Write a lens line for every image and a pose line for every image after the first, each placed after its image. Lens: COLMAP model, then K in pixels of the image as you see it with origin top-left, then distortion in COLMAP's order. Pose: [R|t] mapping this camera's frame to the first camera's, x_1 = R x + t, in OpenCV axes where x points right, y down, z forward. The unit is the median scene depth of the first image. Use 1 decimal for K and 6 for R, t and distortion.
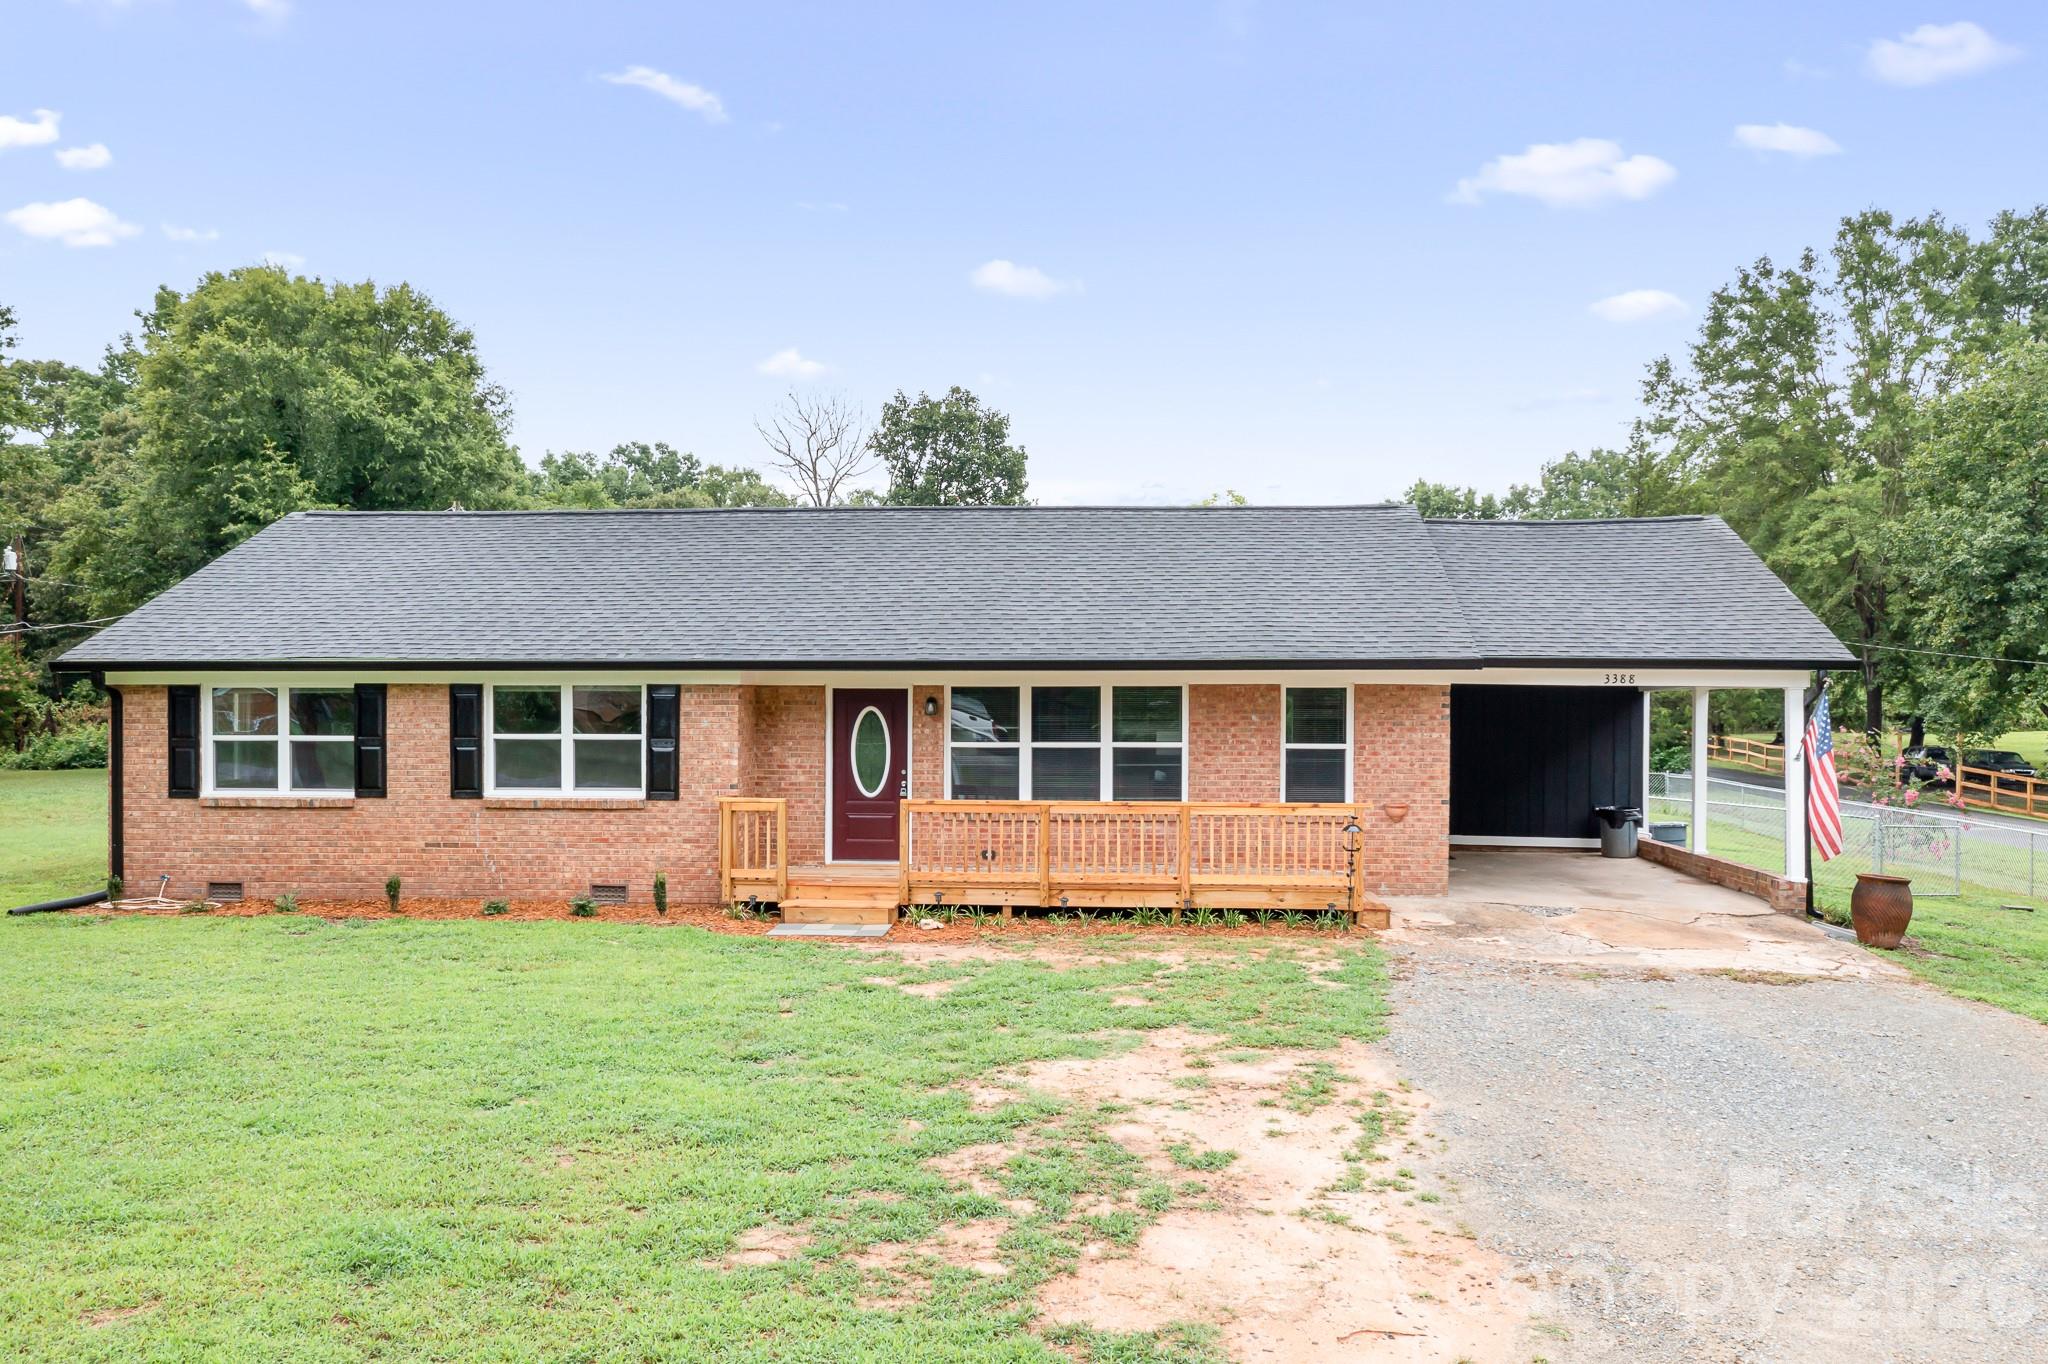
lens RADIAL K [[1626.6, 0, 992.6], [0, 1626.6, 684.6], [0, 0, 1]] dist [-0.005327, -0.003429]
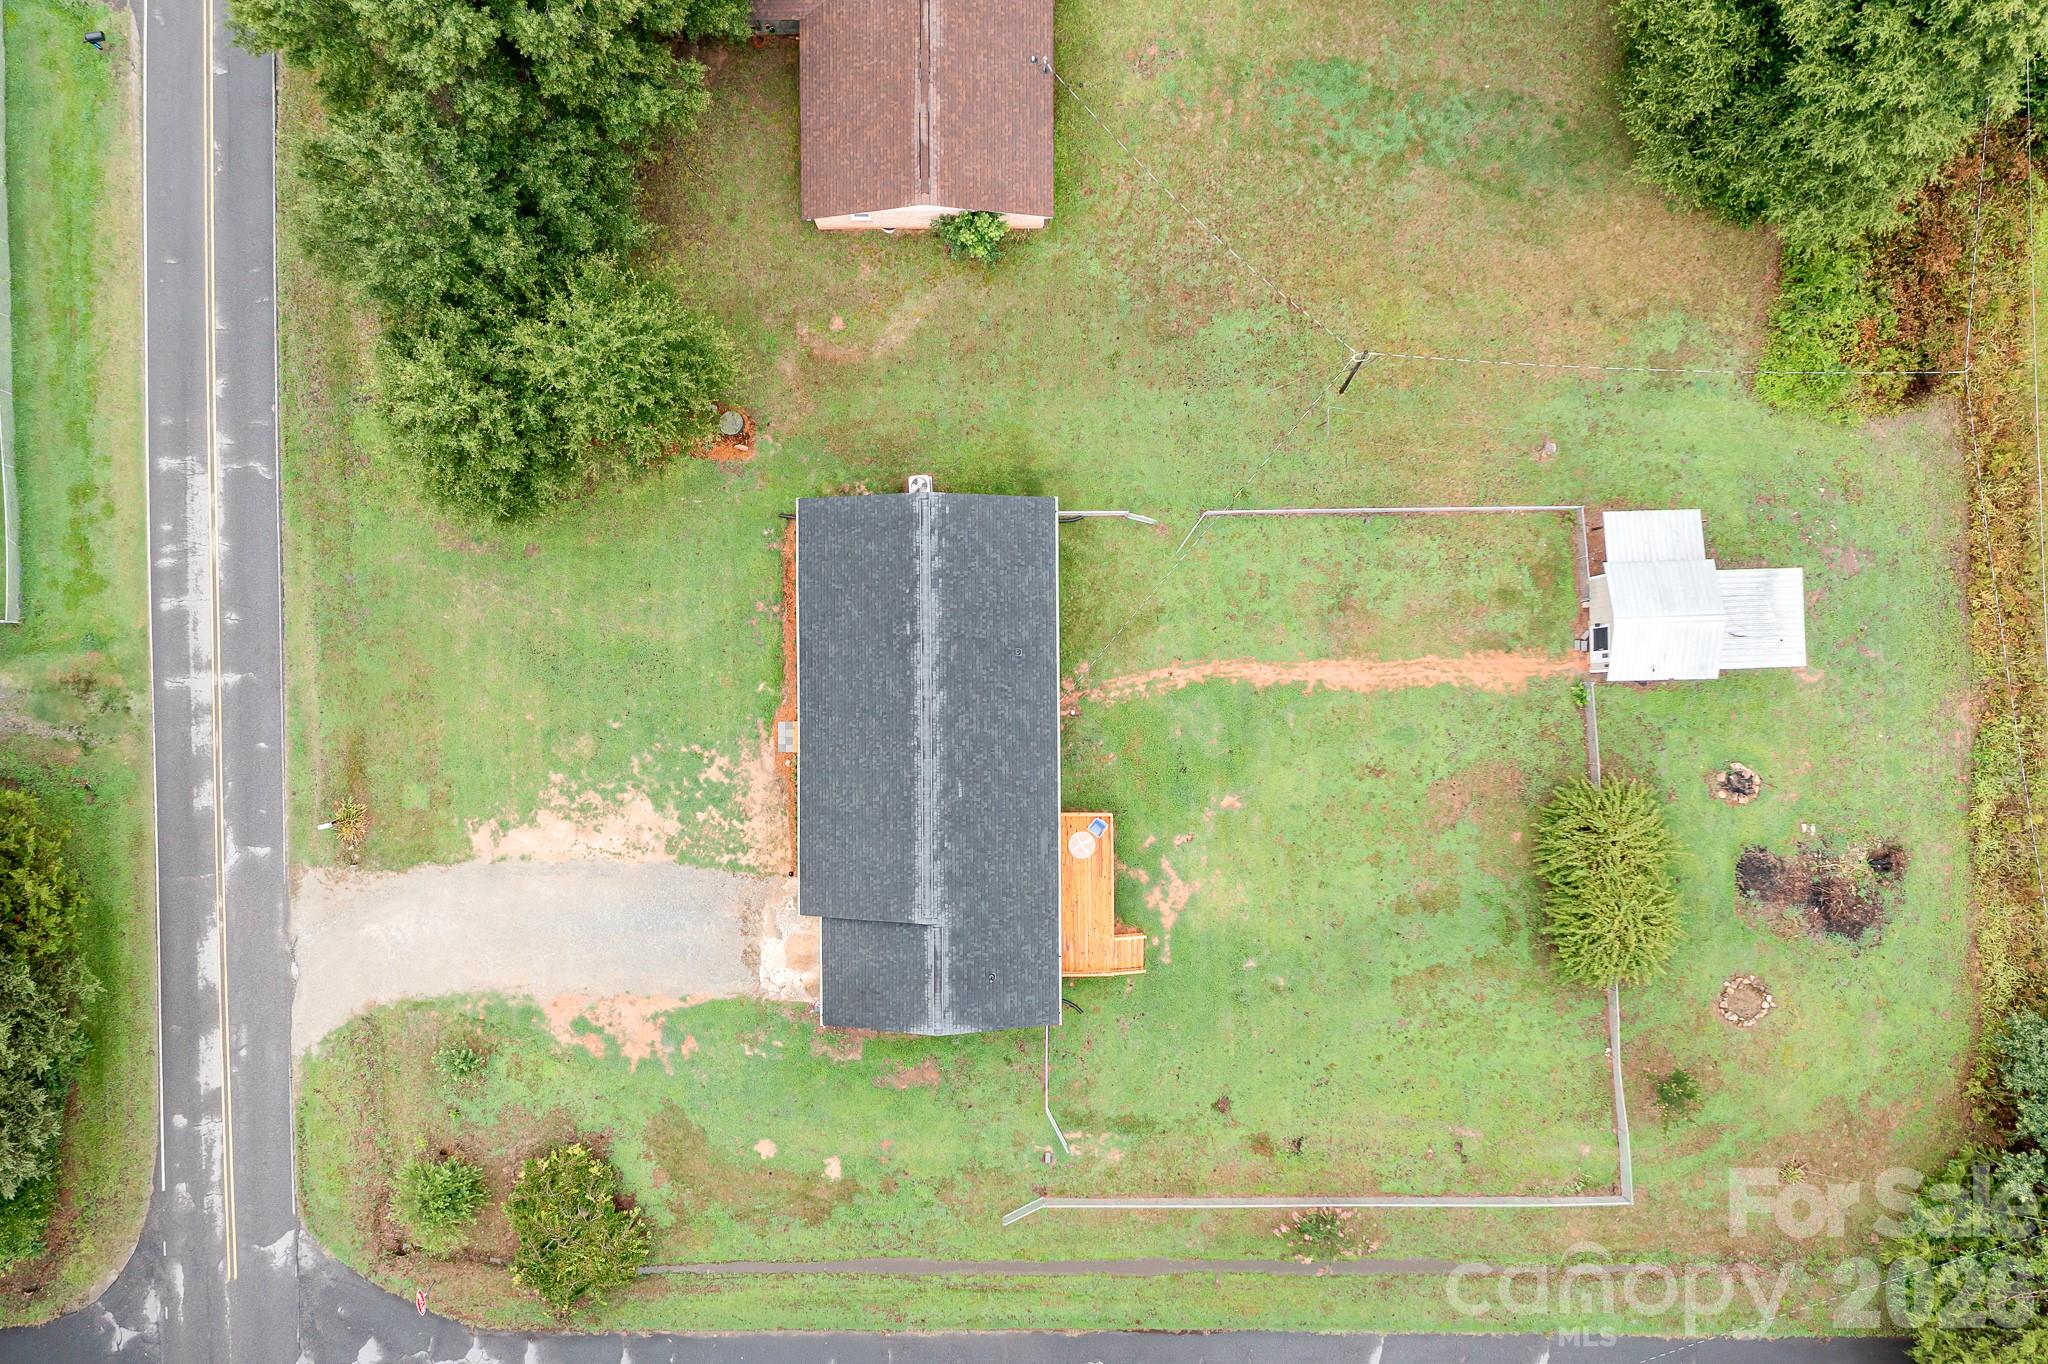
lens RADIAL K [[1618.7, 0, 1017.0], [0, 1618.7, 671.3], [0, 0, 1]] dist [-0.006916, -0.002519]
pose [[0.105426, 0.994301, -0.015859, -0.122968], [0.013973, 0.014465, 0.999798, -3.314069], [0.994329, -0.105626, -0.012369, 1.452021]]
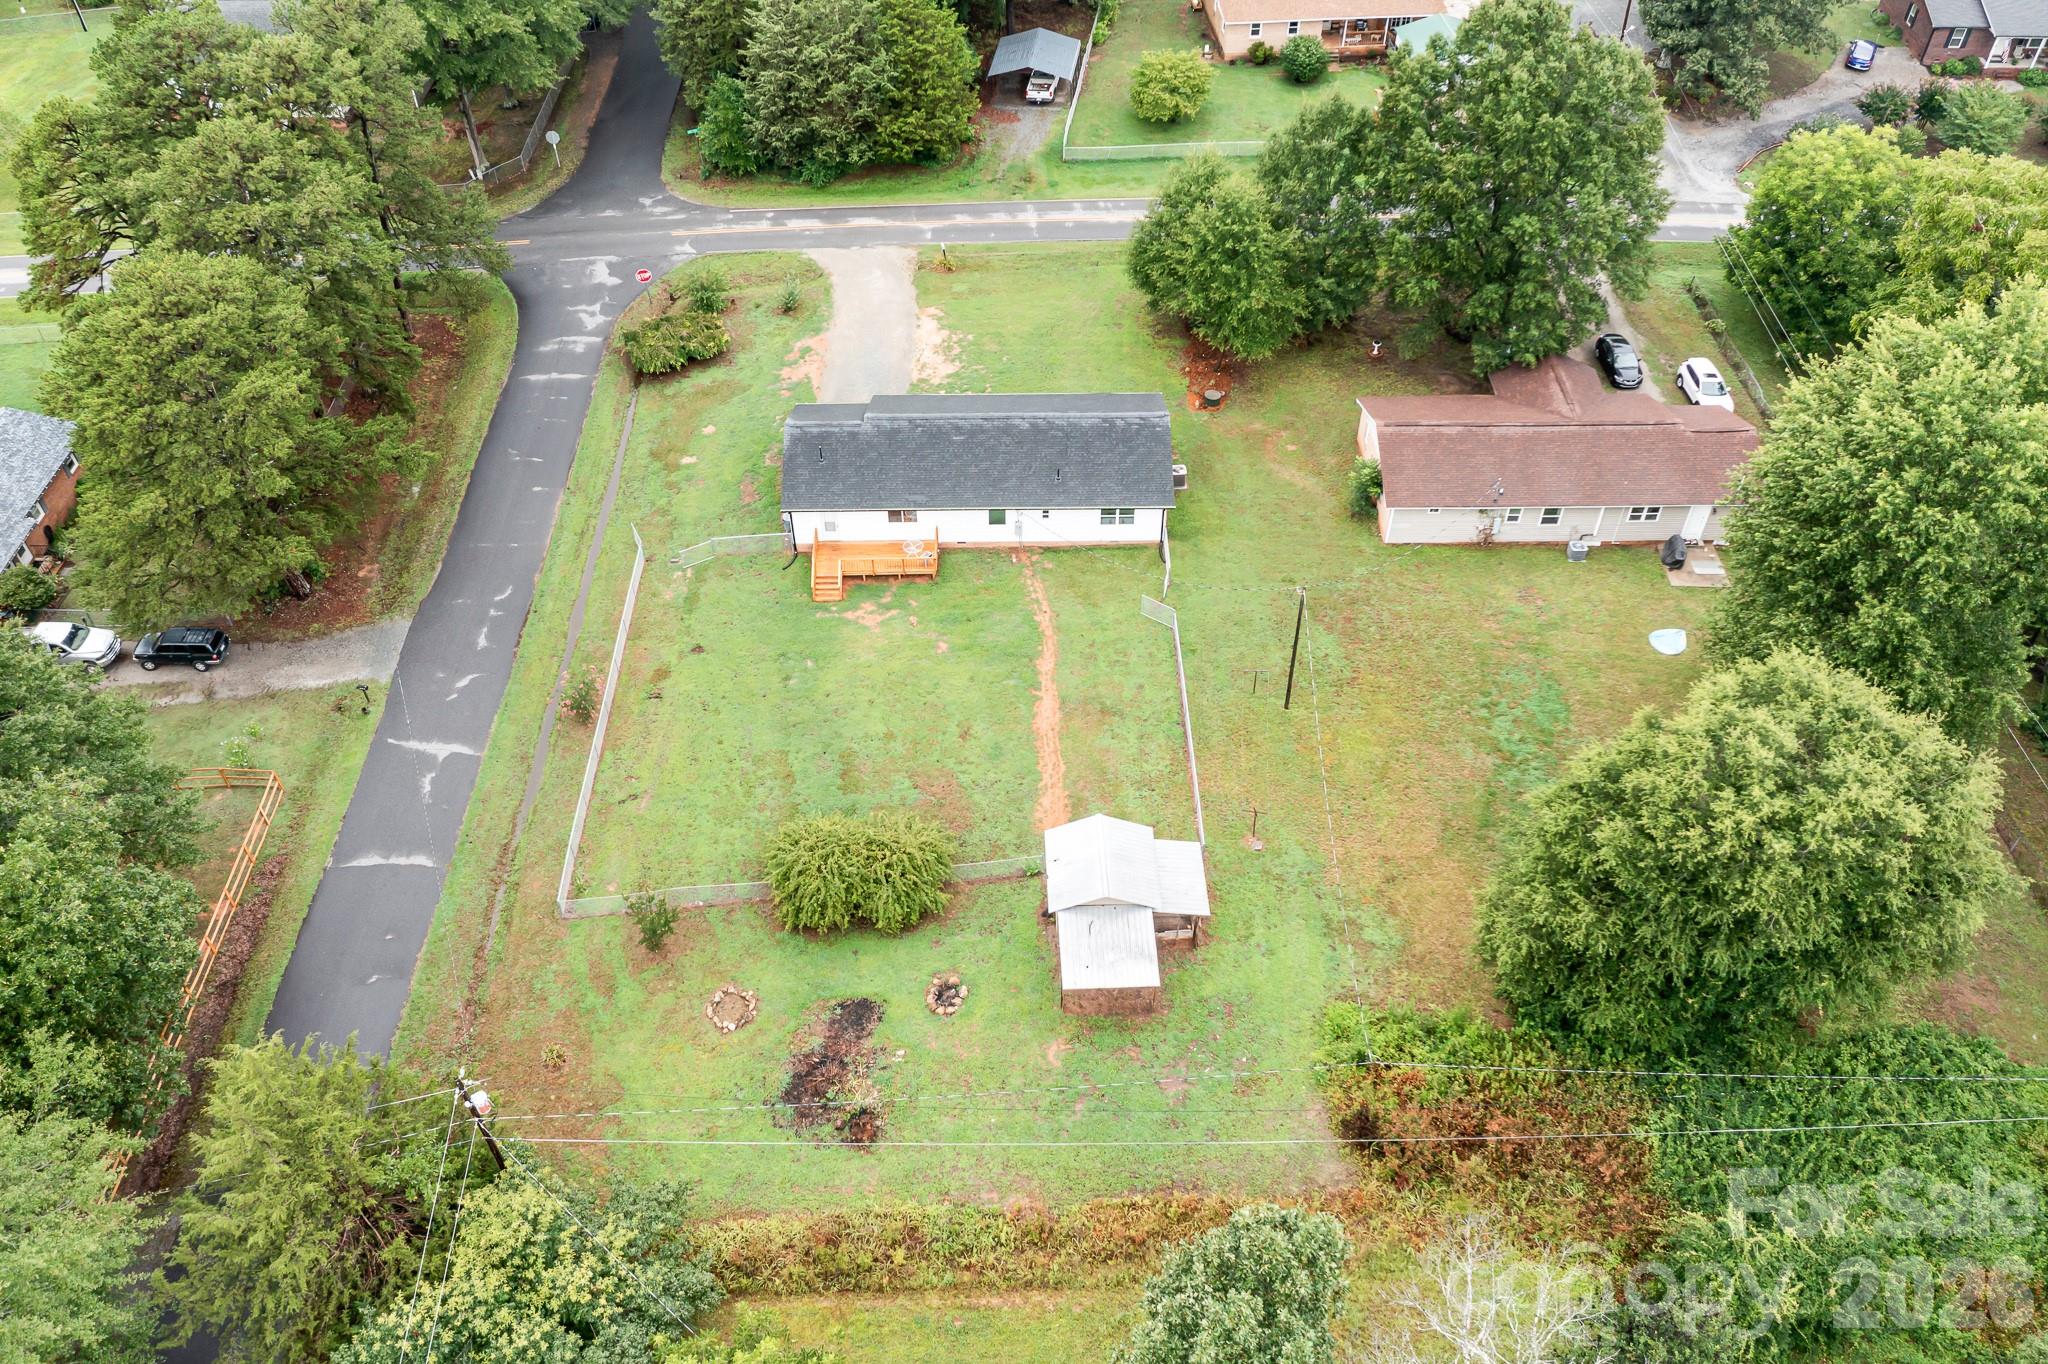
lens RADIAL K [[1618.7, 0, 1017.0], [0, 1618.7, 671.3], [0, 0, 1]] dist [-0.006916, -0.002519]
pose [[-0.993891, 0.081040, -0.074917, 0.277344], [0.004508, 0.708067, 0.706131, -2.817505], [0.110271, 0.701480, -0.704107, 4.907174]]
